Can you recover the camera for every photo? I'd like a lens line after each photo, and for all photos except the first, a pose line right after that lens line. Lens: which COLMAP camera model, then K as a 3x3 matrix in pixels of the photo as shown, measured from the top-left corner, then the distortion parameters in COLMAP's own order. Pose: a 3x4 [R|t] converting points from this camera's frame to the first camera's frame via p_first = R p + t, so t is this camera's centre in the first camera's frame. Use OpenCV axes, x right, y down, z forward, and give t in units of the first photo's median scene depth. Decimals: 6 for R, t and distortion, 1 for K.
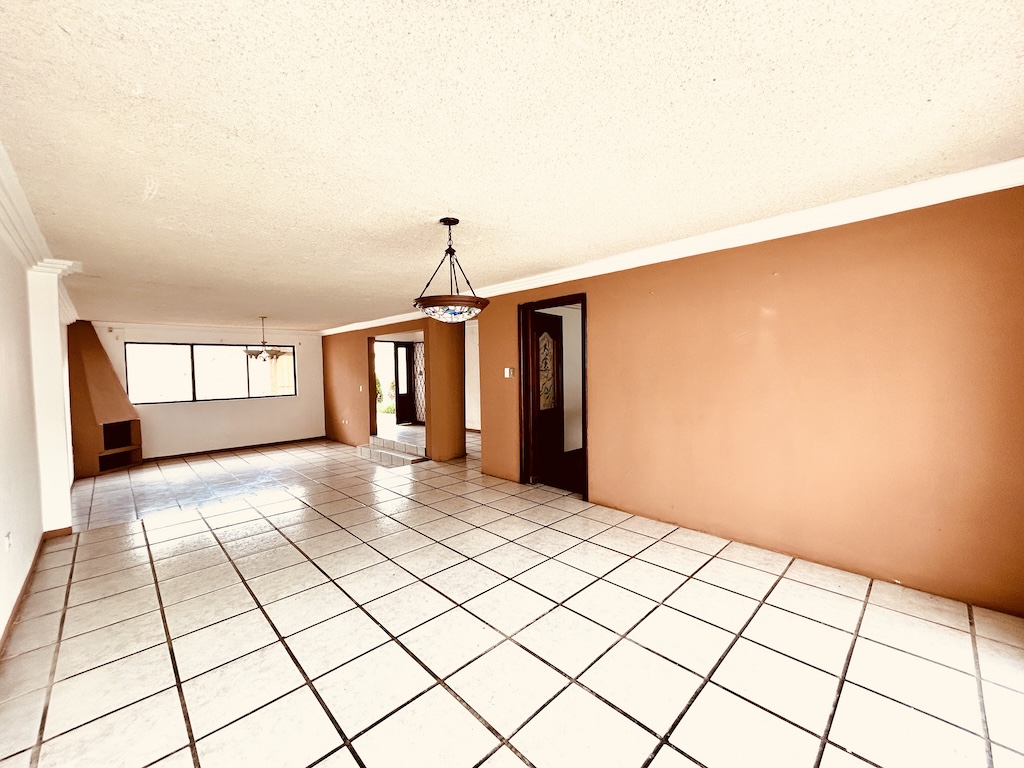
lens RADIAL K [[414.4, 0, 512.0], [0, 414.4, 384.0], [0, 0, 1]] dist [0.009264, 0.000052]
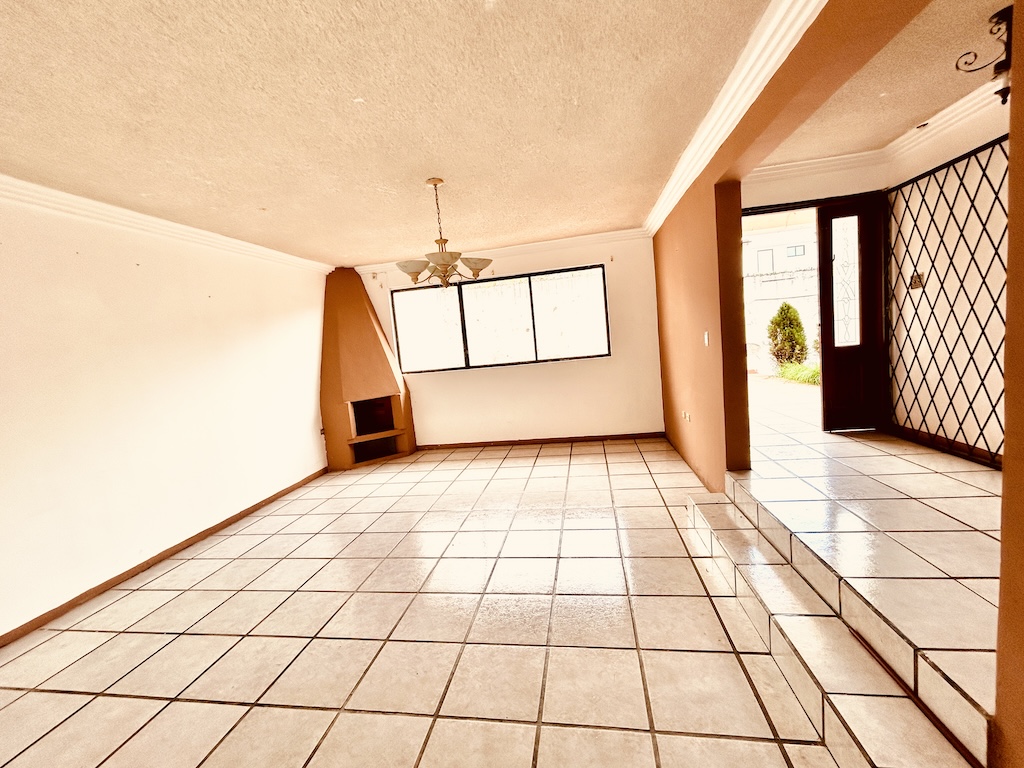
lens RADIAL K [[420.0, 0, 511.7], [0, 420.0, 381.0], [0, 0, 1]] dist [0.000807, 0.000012]
pose [[0.590507, 0.038058, -0.806135, -0.183127], [0.051855, 0.995034, 0.084960, 0.008596], [0.805365, -0.091972, 0.585601, 0.722088]]
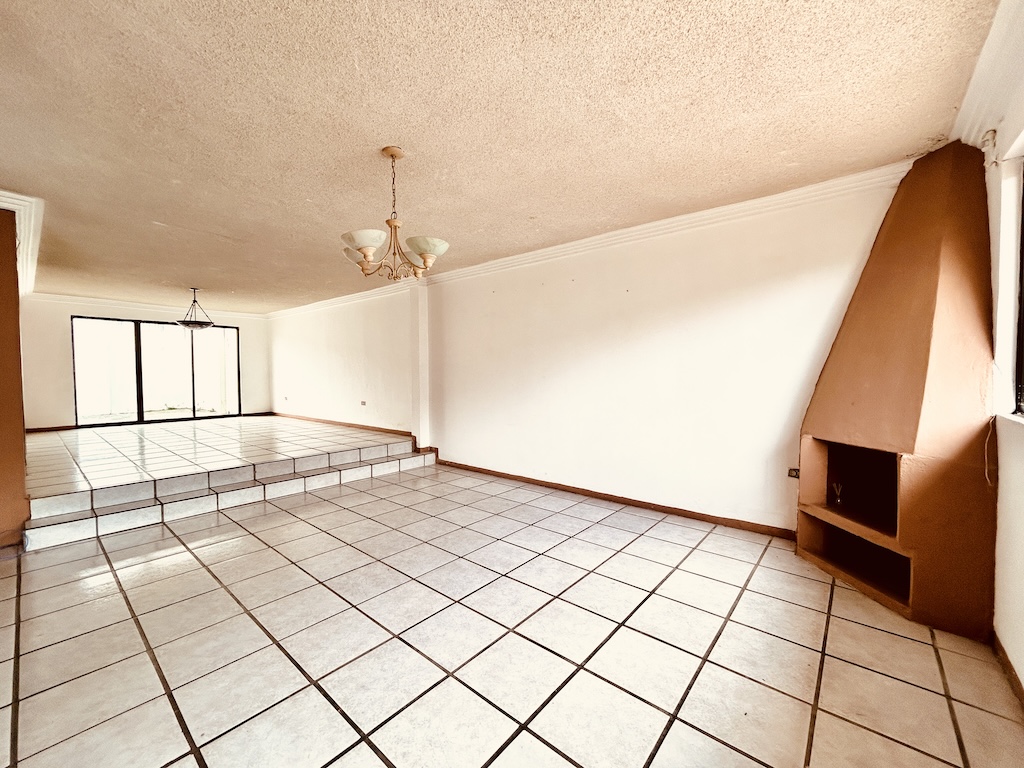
lens RADIAL K [[414.4, 0, 512.0], [0, 414.4, 384.0], [0, 0, 1]] dist [0.009264, 0.000052]
pose [[-0.994838, 0.022607, -0.098924, -0.592685], [0.015413, 0.997221, 0.072893, 0.009556], [0.100297, 0.070992, -0.992422, 1.235432]]
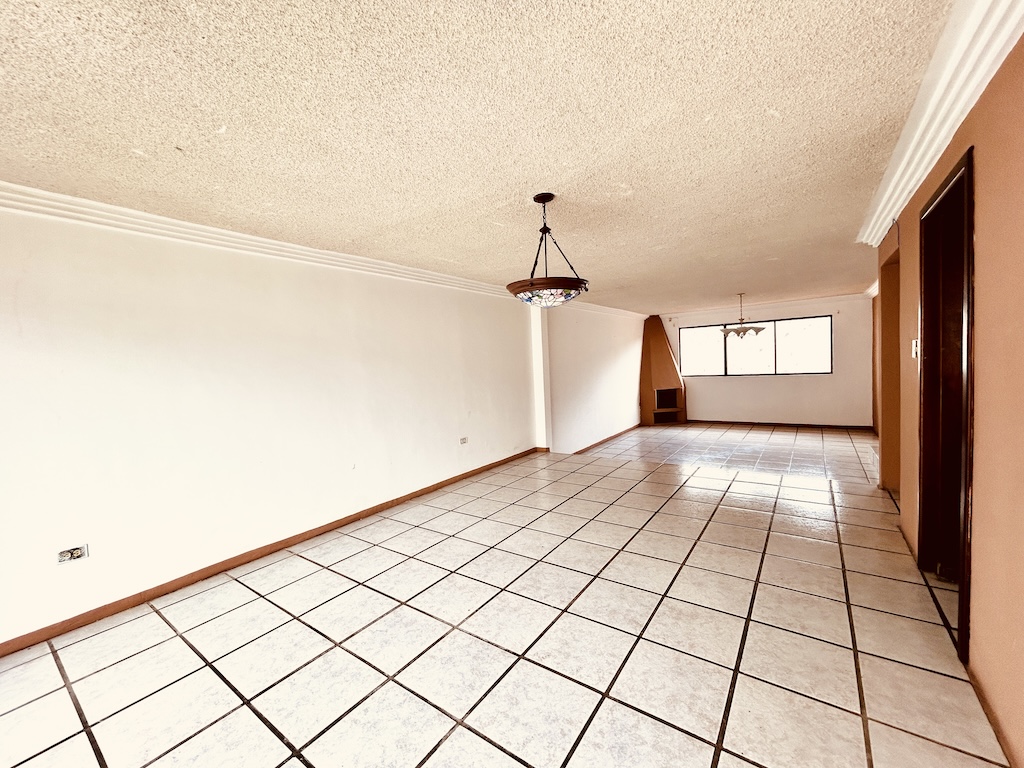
lens RADIAL K [[415.2, 0, 510.7], [0, 415.2, 385.7], [0, 0, 1]] dist [-0.001016, 0.000014]
pose [[0.172223, 0.064571, -0.982939, 0.263924], [0.008761, 0.997709, 0.067076, -0.013155], [0.985019, -0.020164, 0.171263, 0.261973]]
